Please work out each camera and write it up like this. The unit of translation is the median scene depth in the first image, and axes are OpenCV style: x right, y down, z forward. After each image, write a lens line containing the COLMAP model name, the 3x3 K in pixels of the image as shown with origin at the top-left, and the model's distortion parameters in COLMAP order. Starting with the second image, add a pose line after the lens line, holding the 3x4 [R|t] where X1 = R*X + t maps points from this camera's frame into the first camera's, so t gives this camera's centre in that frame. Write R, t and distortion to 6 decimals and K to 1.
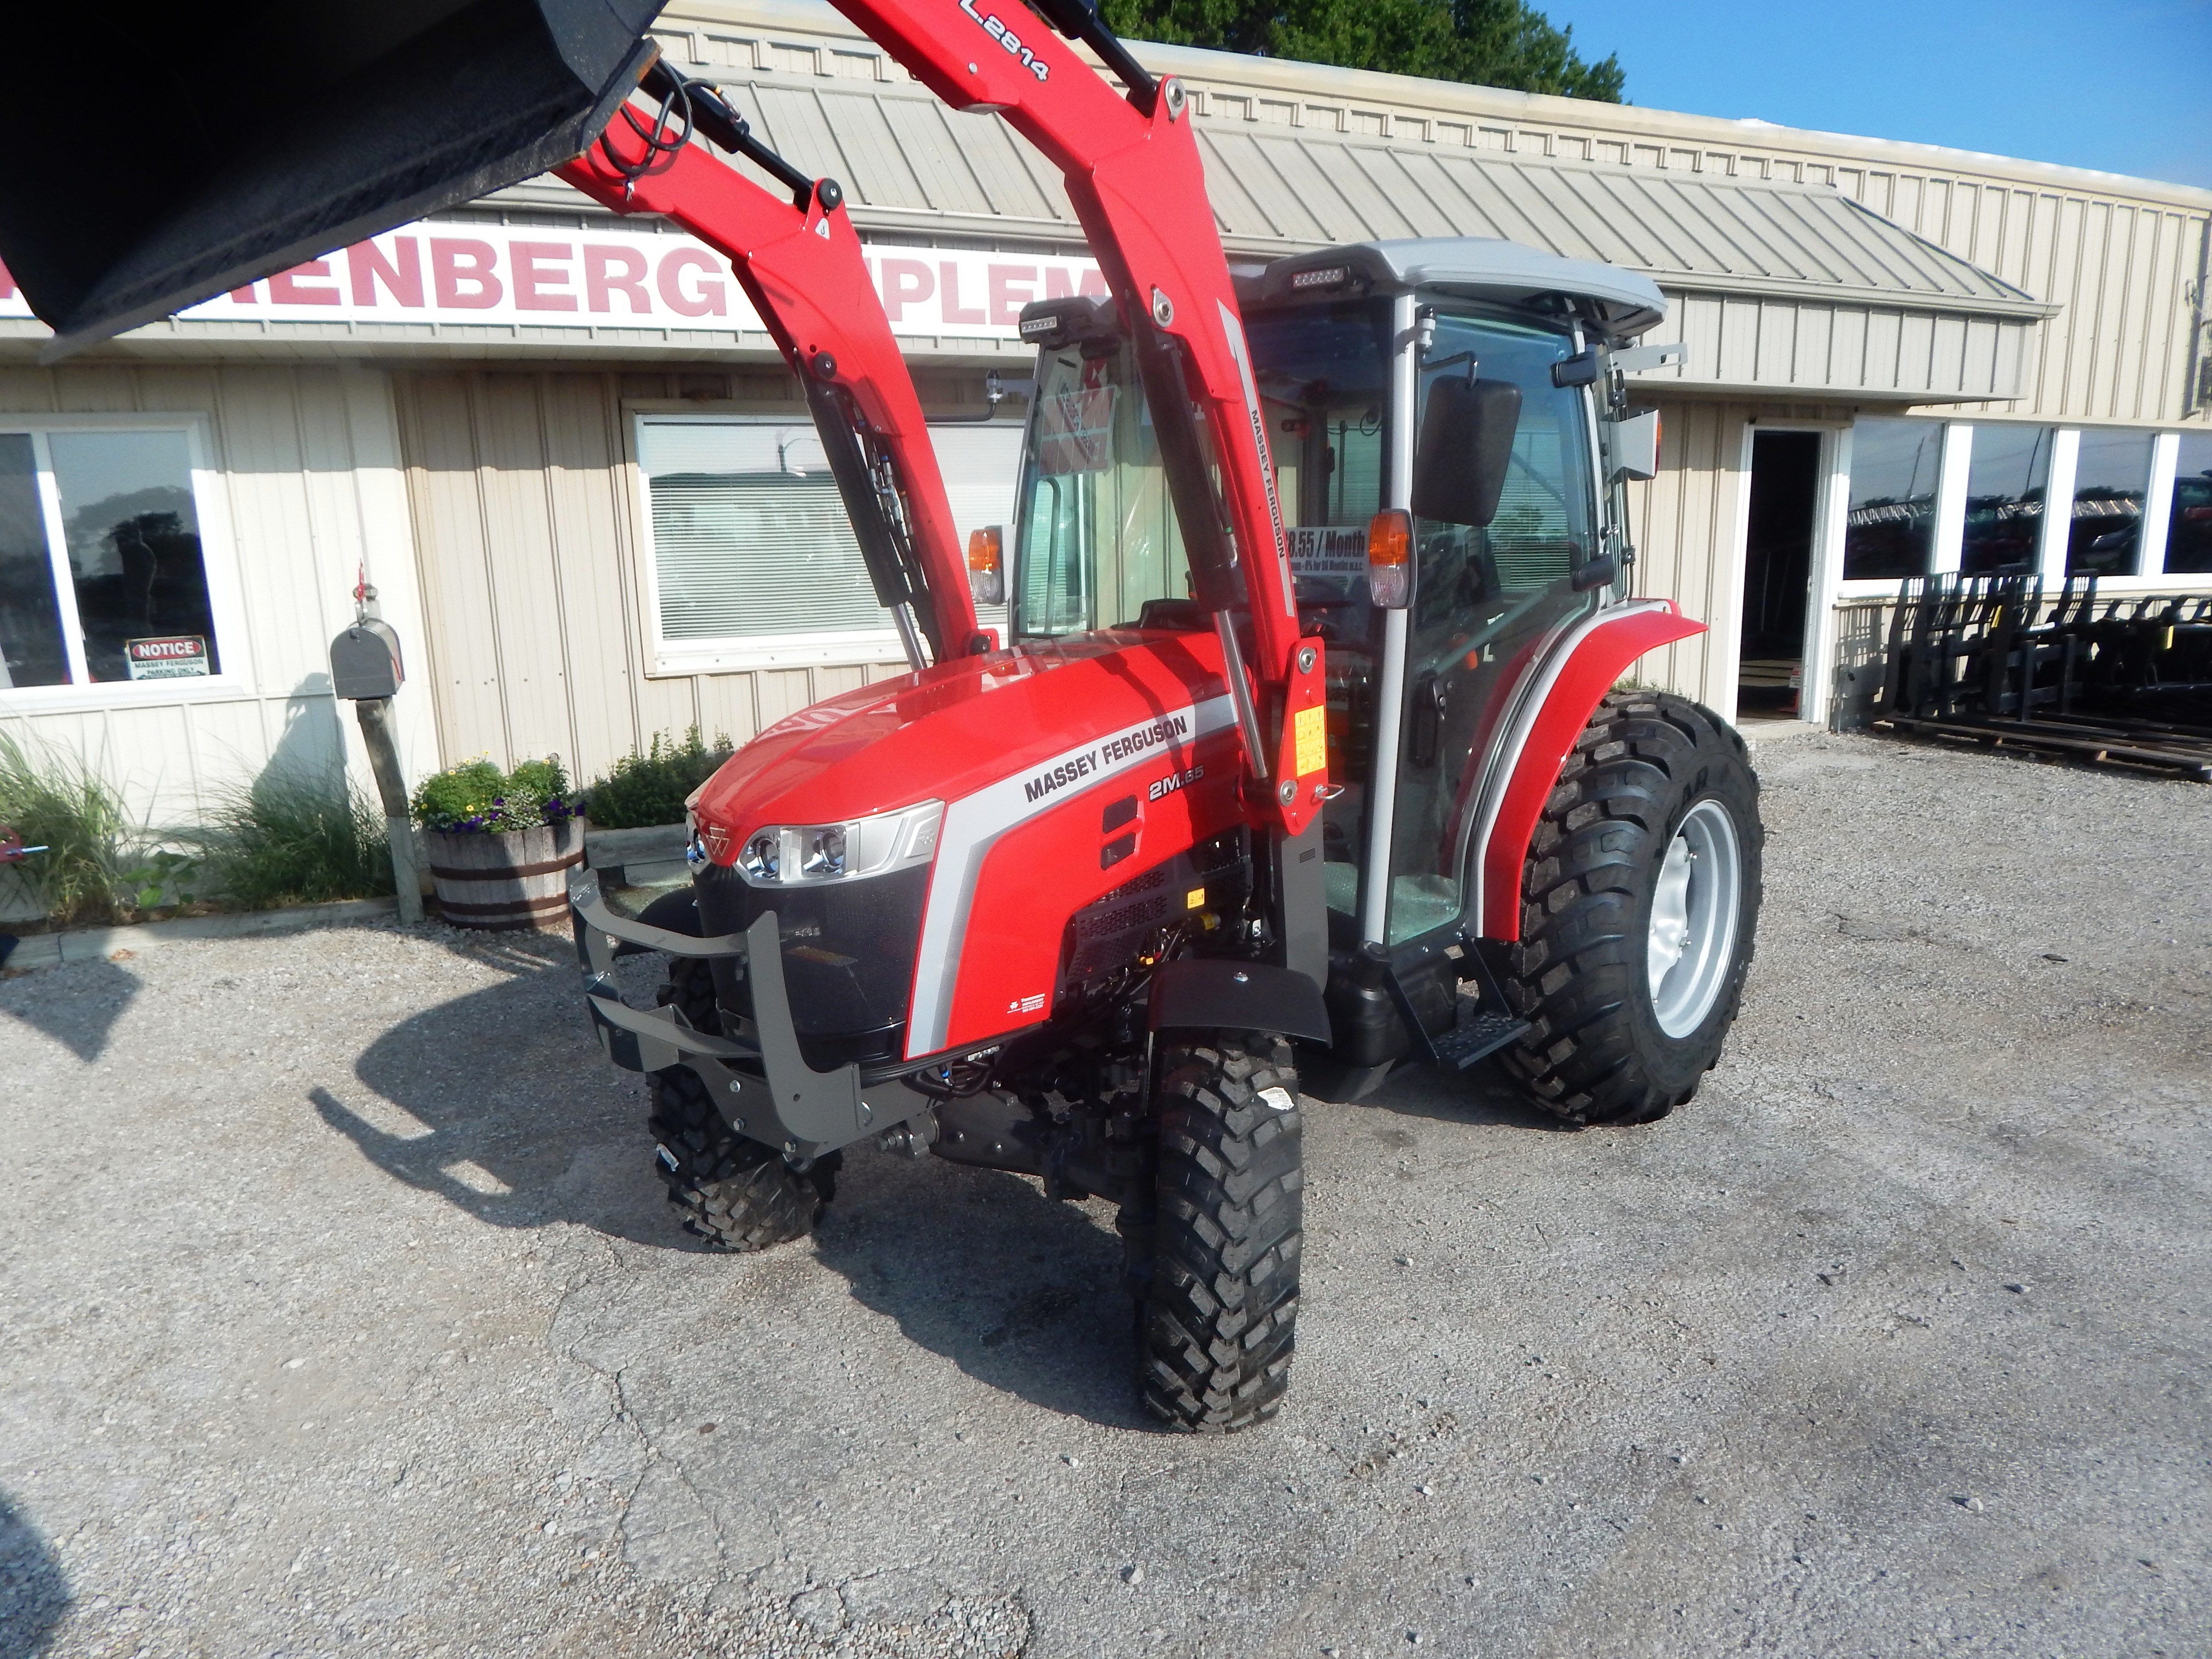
lens RADIAL K [[1447.1, 0, 1101.8], [0, 1447.1, 826.7], [0, 0, 1]] dist [-0.008284, 0.005747]
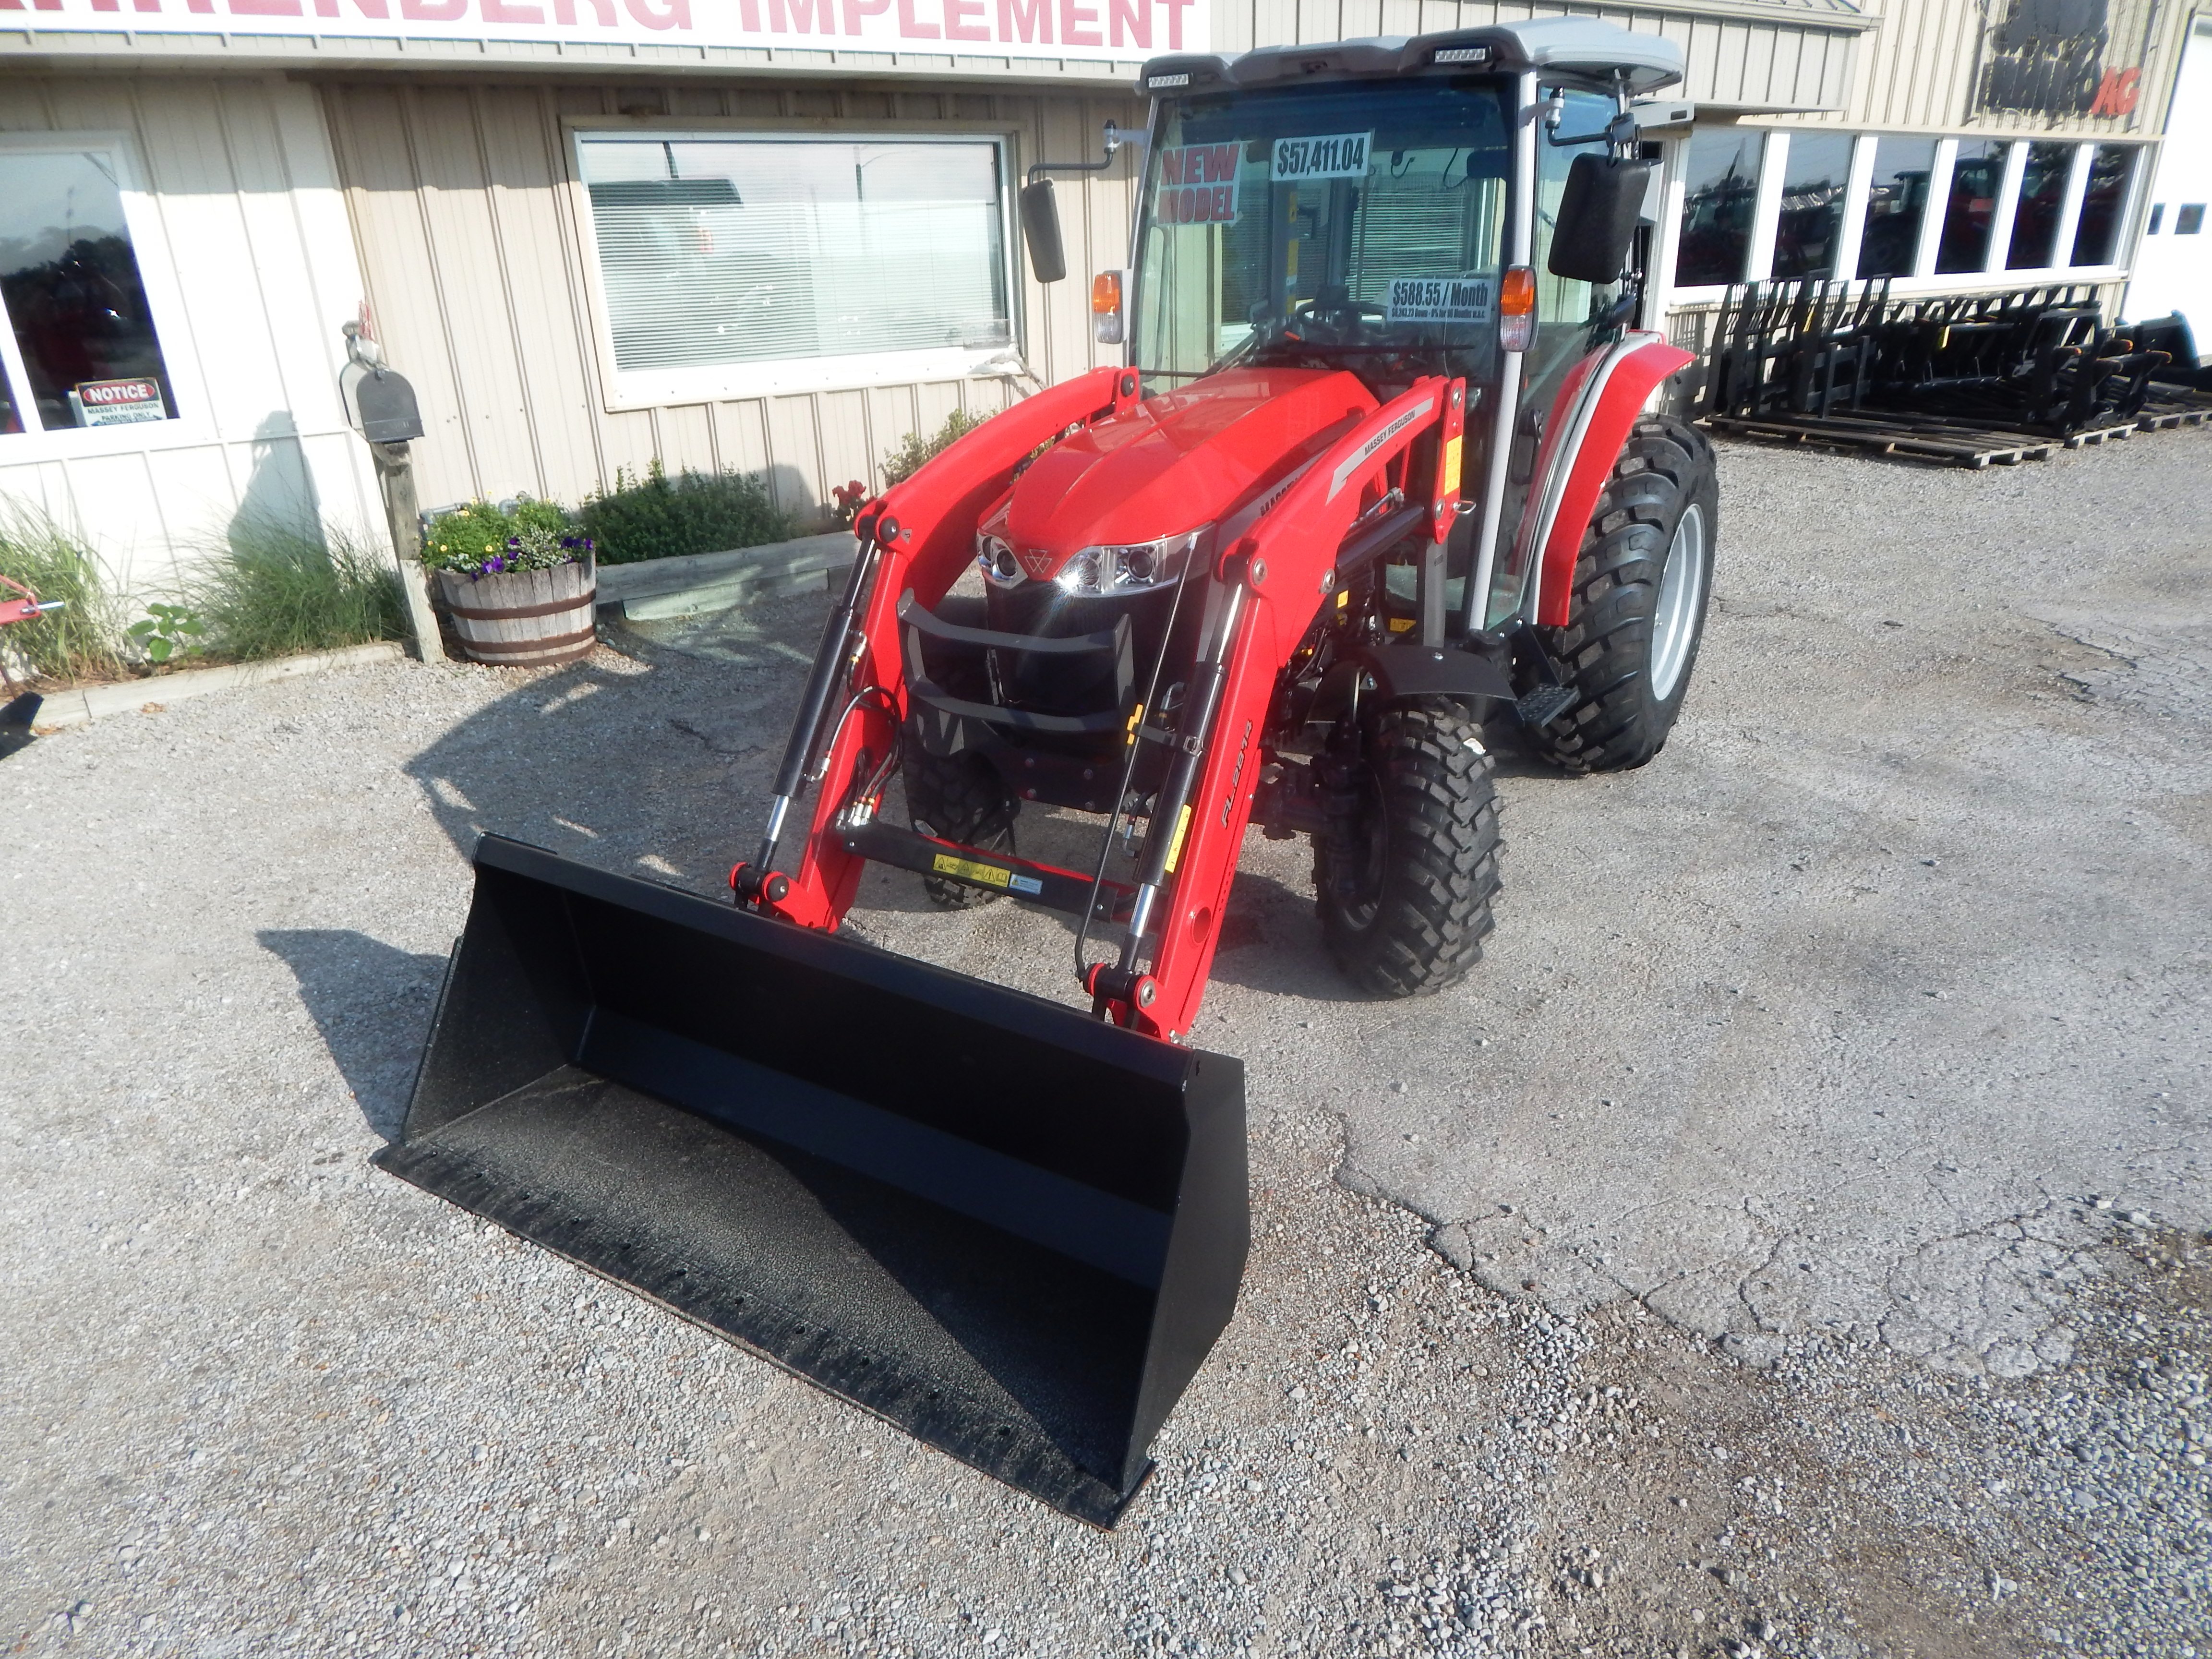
lens RADIAL K [[1447.1, 0, 1092.1], [0, 1447.1, 828.1], [0, 0, 1]] dist [-0.008284, 0.005747]
pose [[0.987646, -0.063983, 0.143044, -0.299286], [0.035146, 0.980033, 0.195704, -0.006944], [-0.152709, -0.188258, 0.970175, -0.172150]]
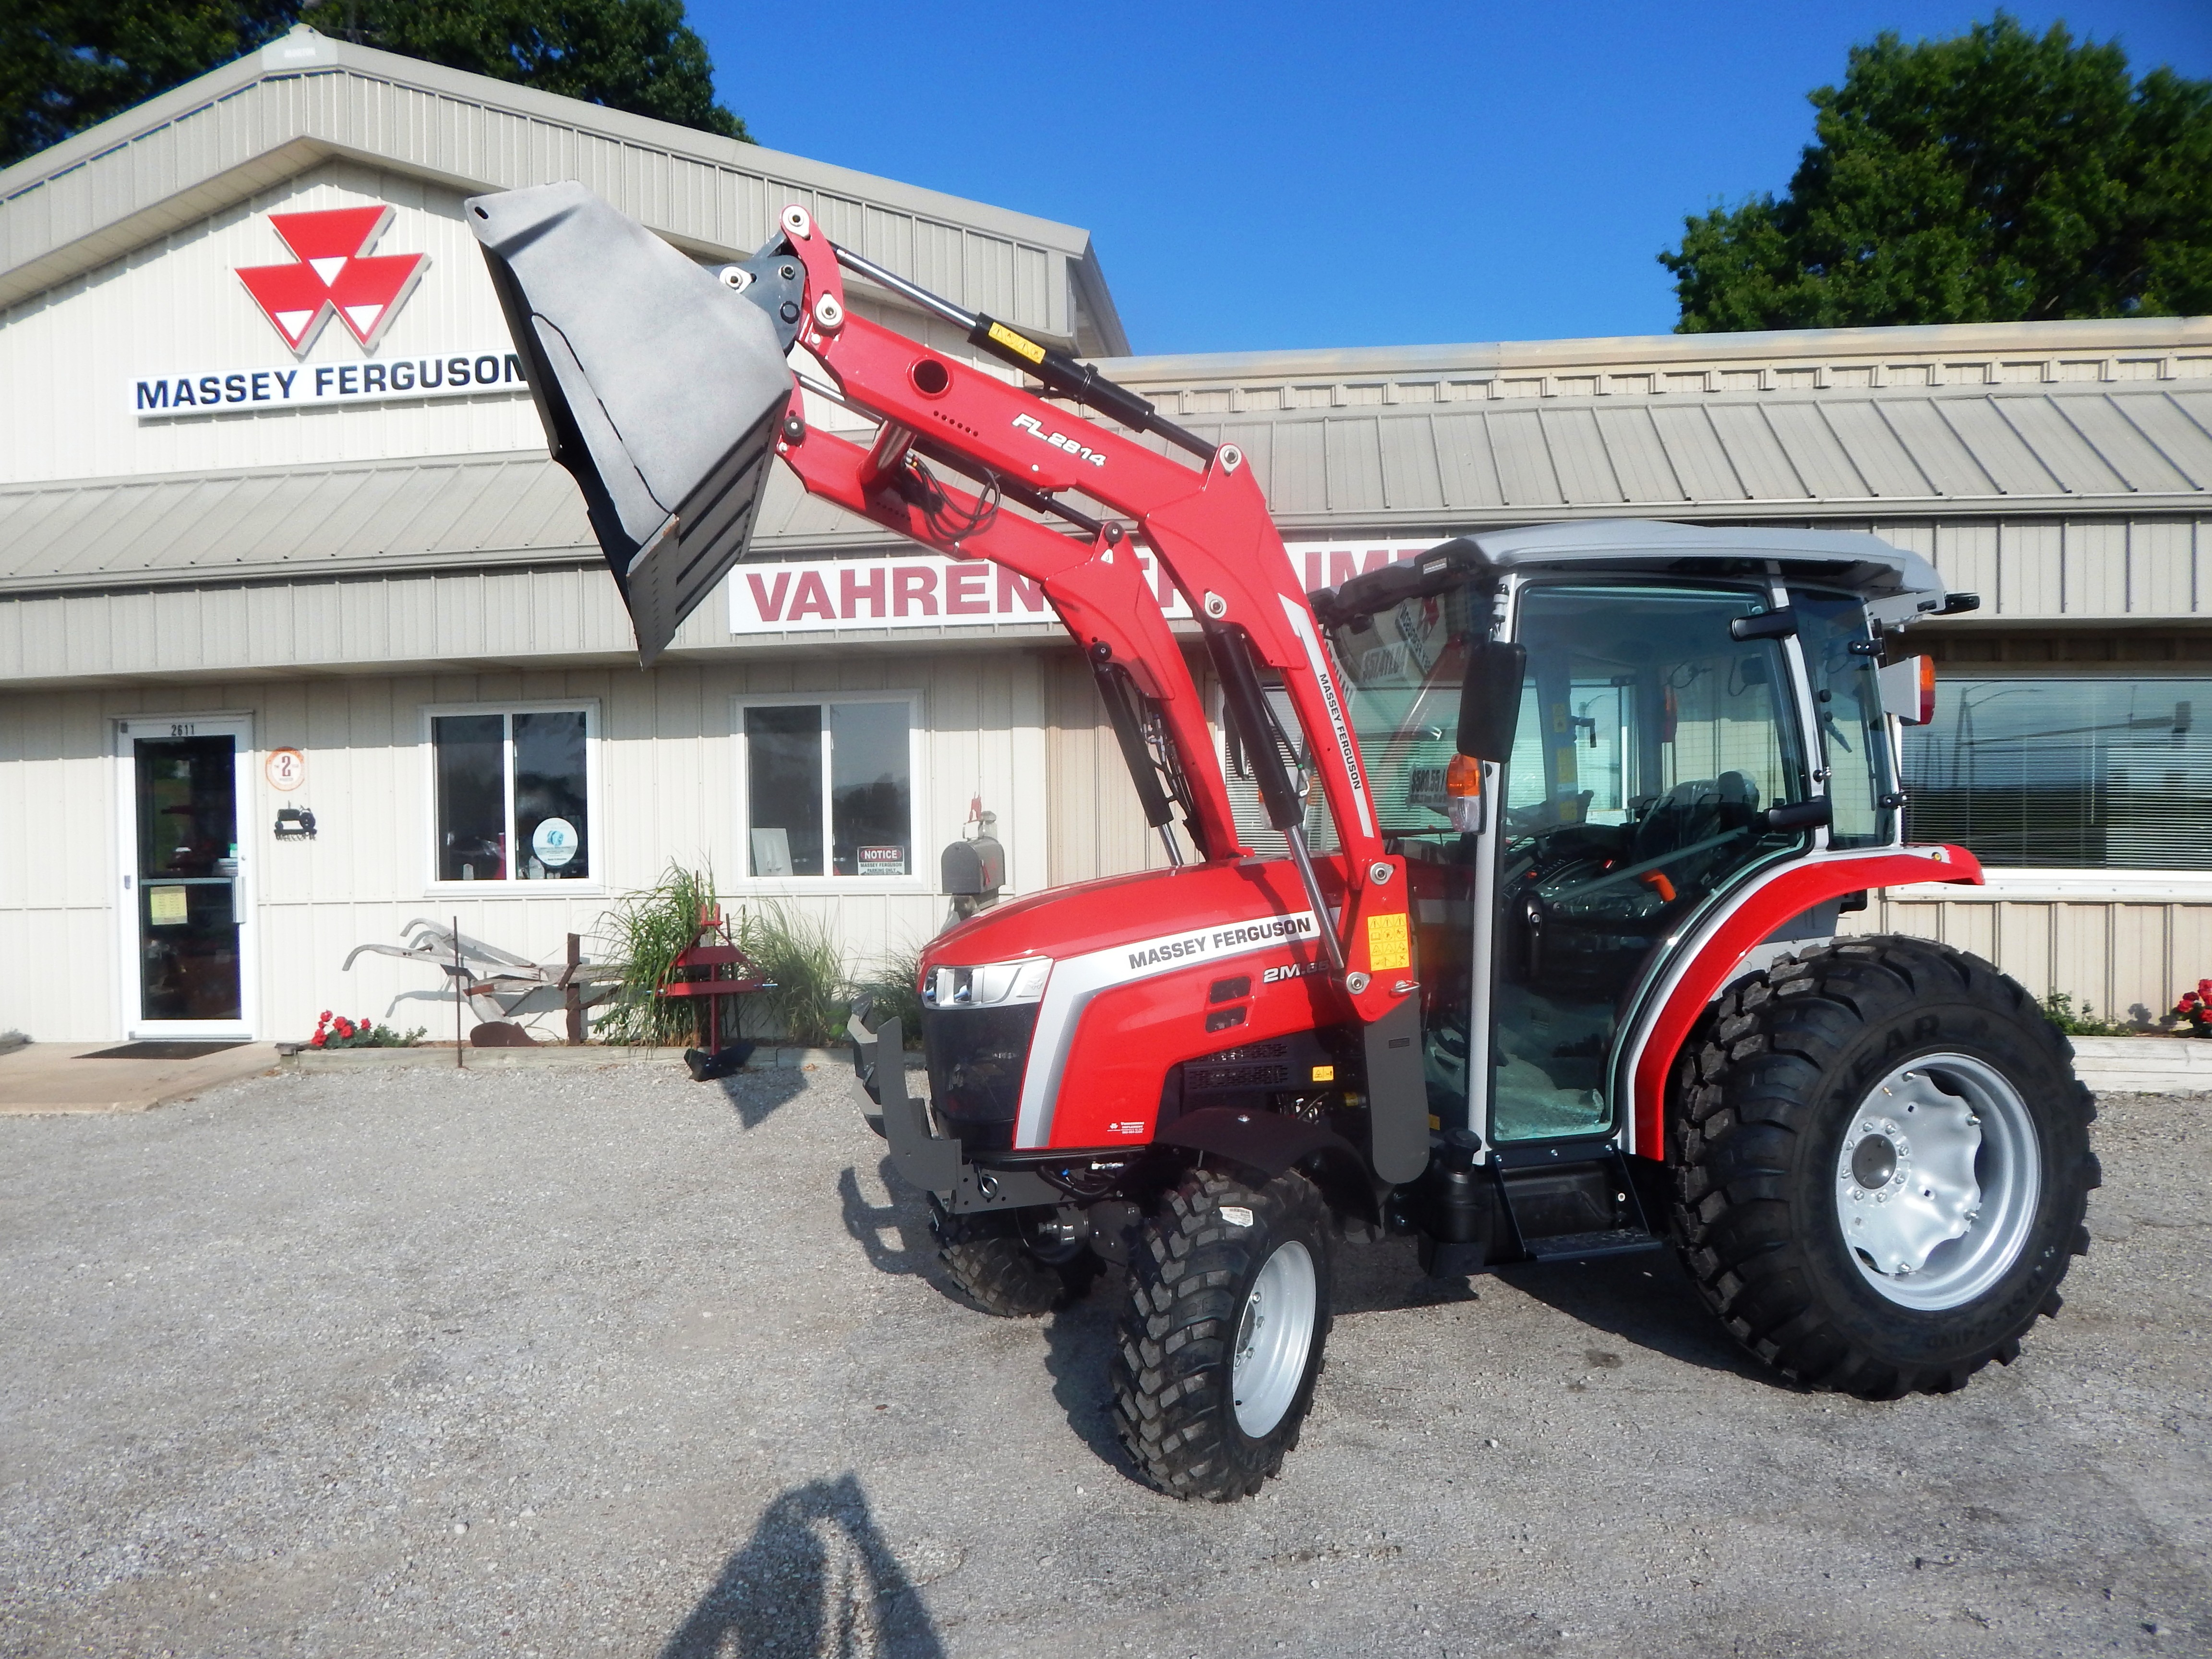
lens RADIAL K [[1447.1, 0, 1111.3], [0, 1447.1, 824.7], [0, 0, 1]] dist [-0.008284, 0.005747]
pose [[0.852639, 0.023522, -0.521971, 0.479427], [-0.113612, 0.983431, -0.141268, 0.033153], [0.510000, 0.179753, 0.841183, -0.110755]]
